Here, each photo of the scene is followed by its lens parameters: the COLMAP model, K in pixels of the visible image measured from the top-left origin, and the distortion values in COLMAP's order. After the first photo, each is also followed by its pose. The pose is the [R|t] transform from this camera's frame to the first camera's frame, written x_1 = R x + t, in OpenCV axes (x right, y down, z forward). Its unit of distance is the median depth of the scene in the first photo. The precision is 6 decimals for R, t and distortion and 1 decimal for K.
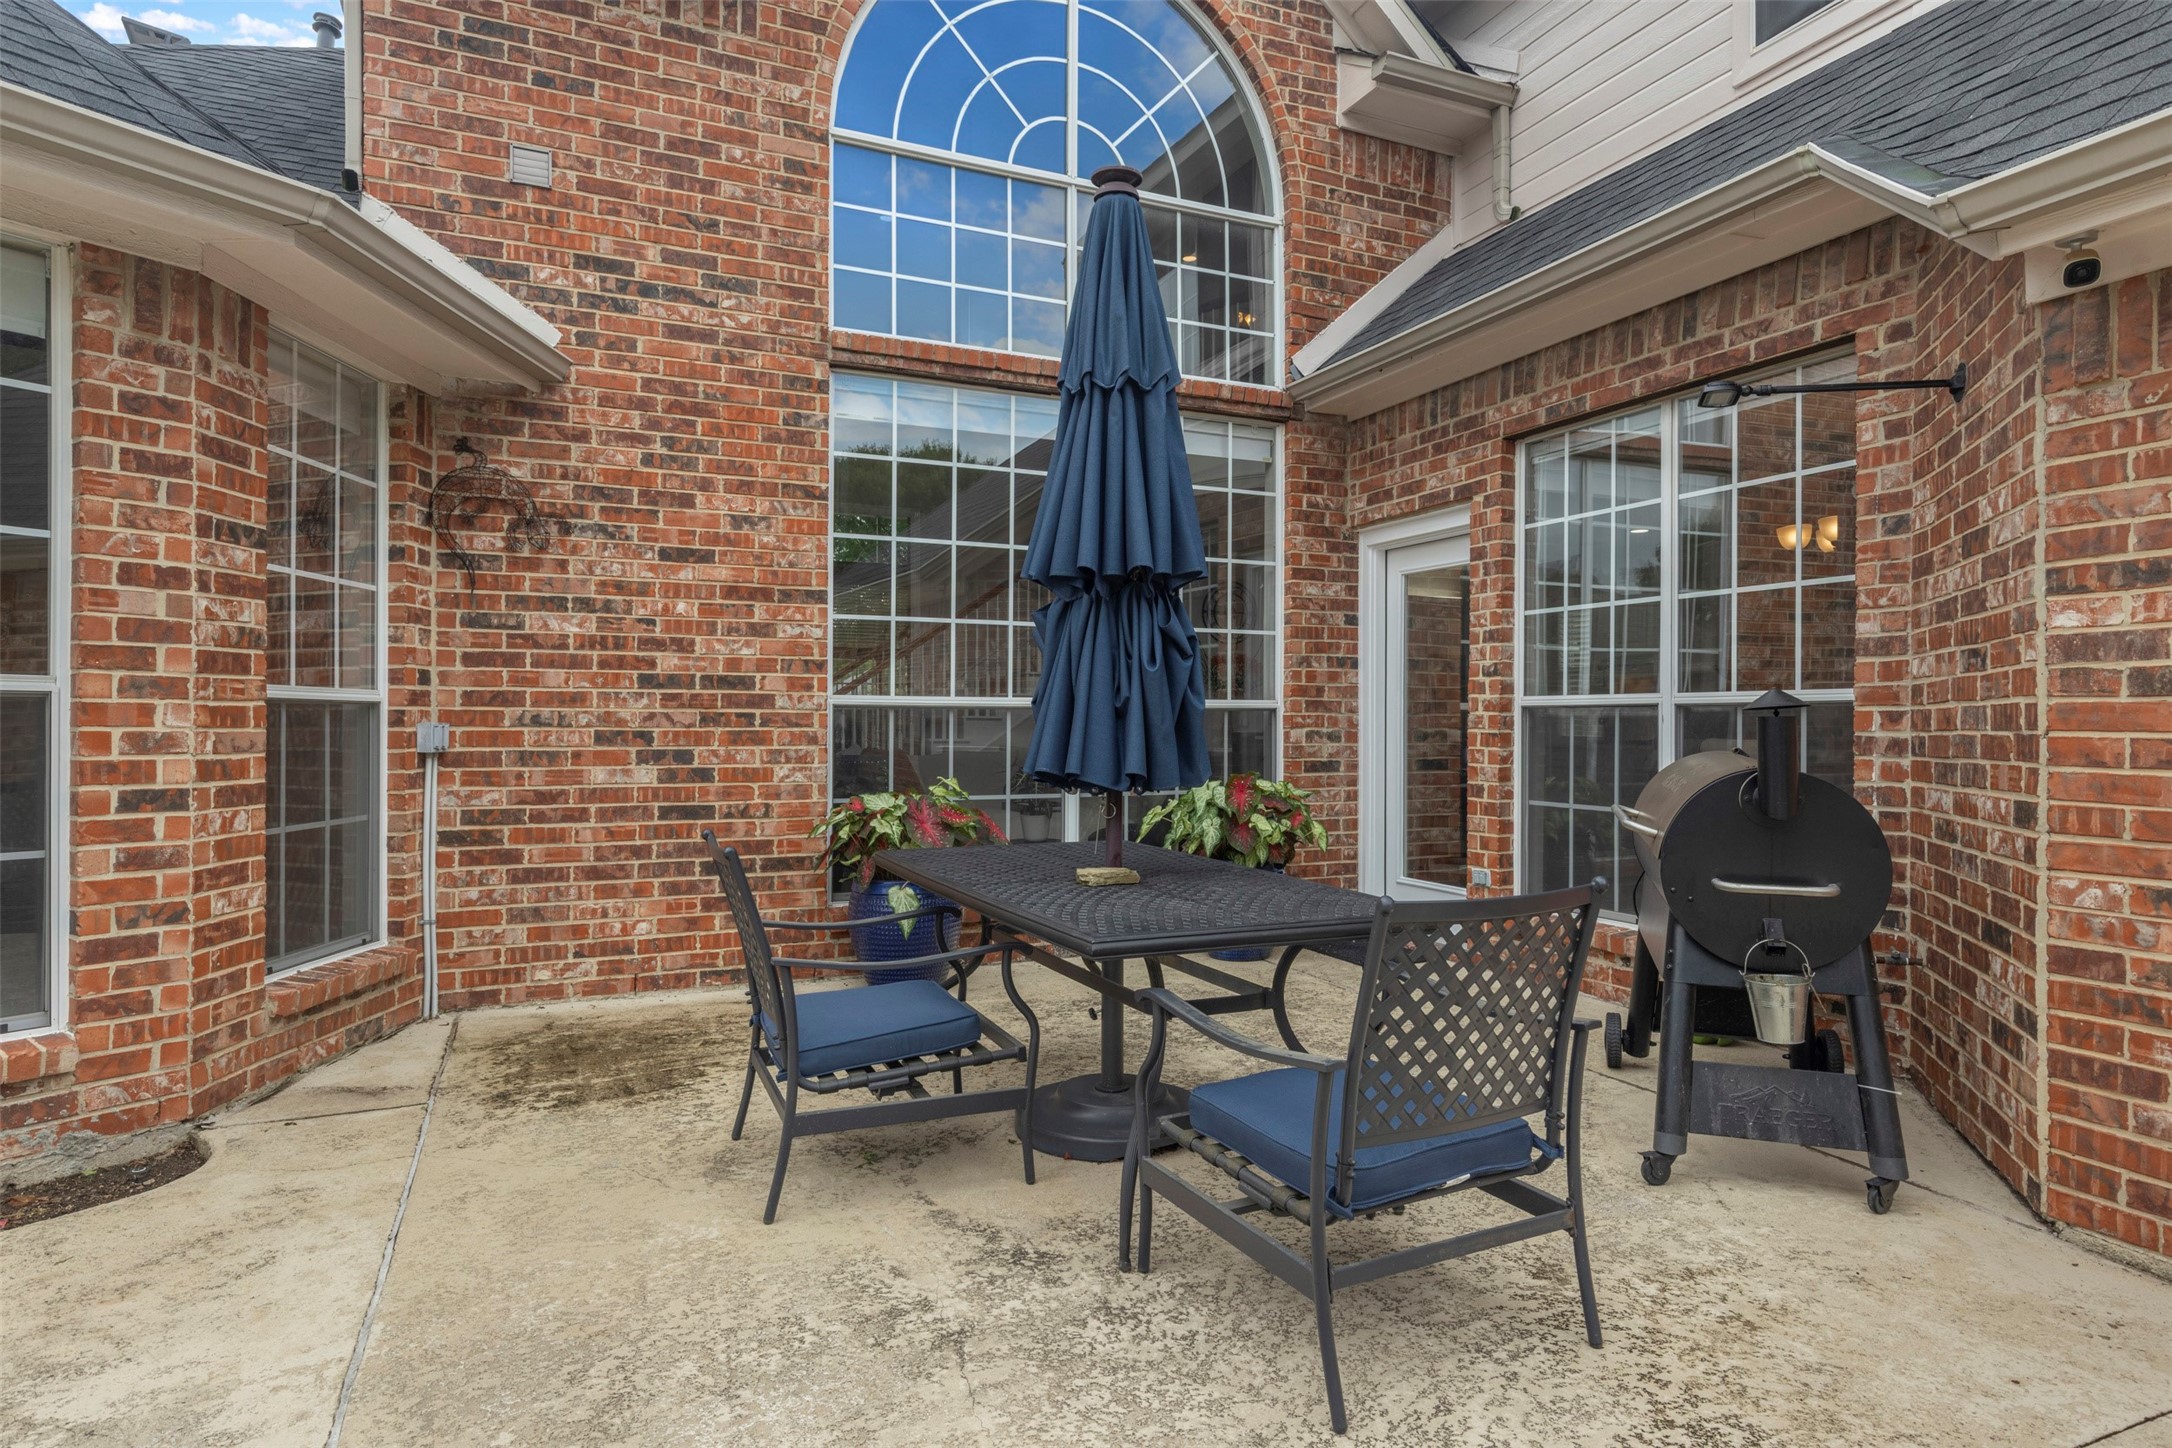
lens RADIAL K [[1204.3, 0, 1086.0], [0, 1204.3, 724.0], [0, 0, 1]] dist [-0.003795, 0.000151]
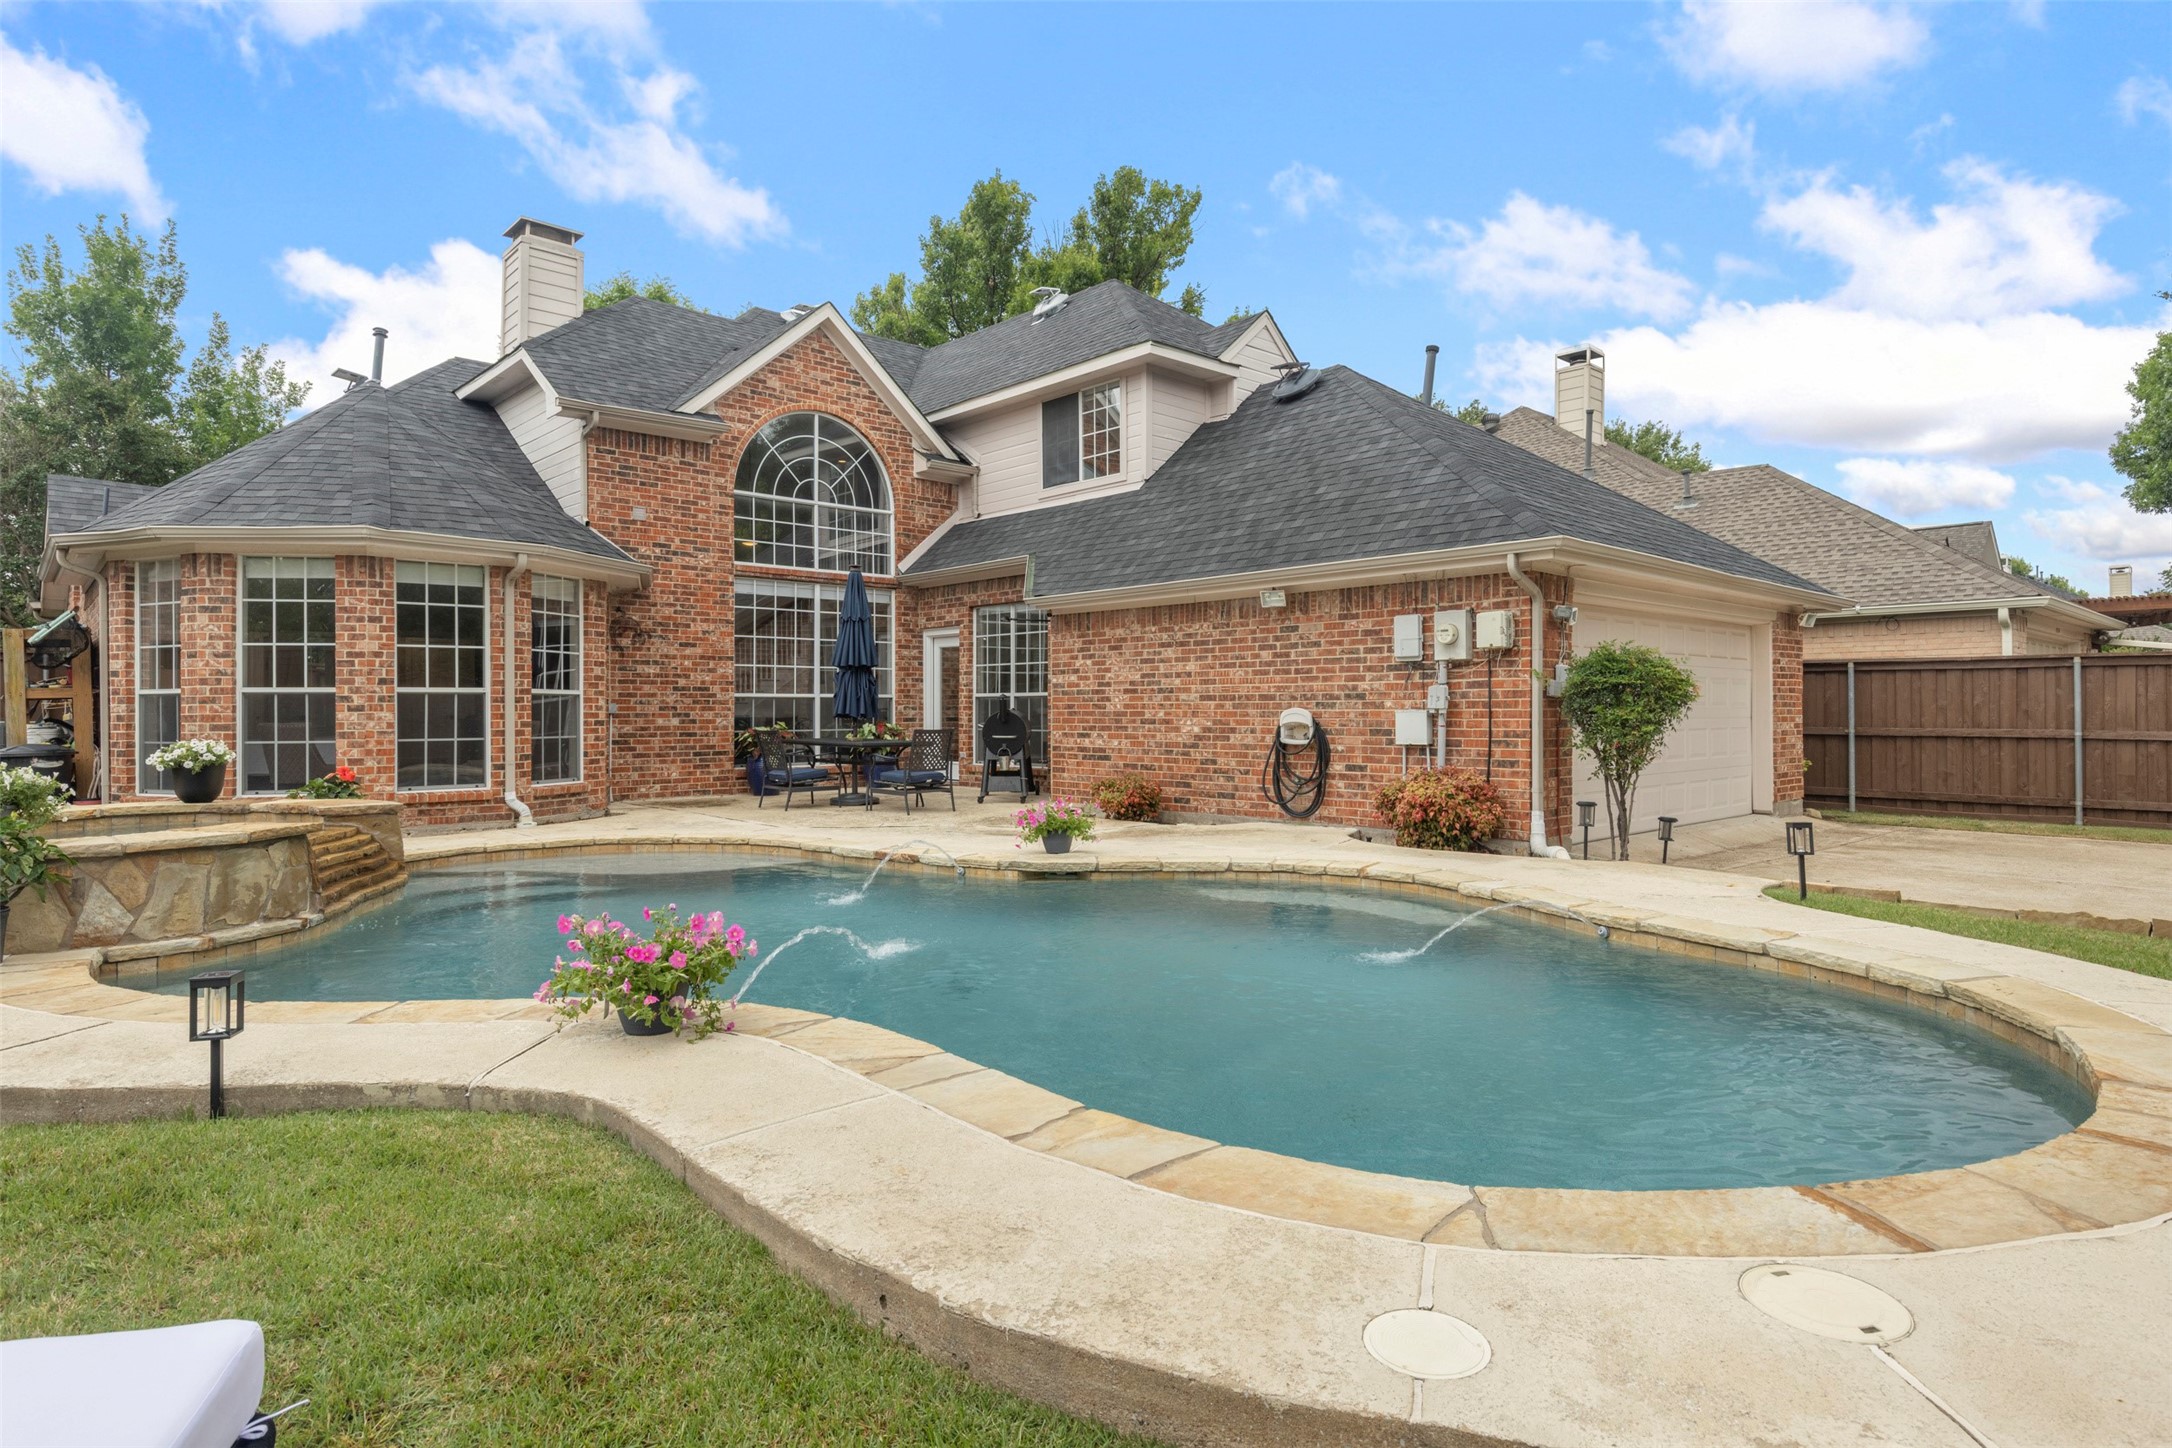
lens RADIAL K [[1204.3, 0, 1086.0], [0, 1204.3, 724.0], [0, 0, 1]] dist [-0.003795, 0.000151]
pose [[0.946960, -0.008292, 0.321243, -0.337628], [0.004748, 0.999919, 0.011812, 0.018155], [-0.321315, -0.009660, 0.946923, -1.915201]]
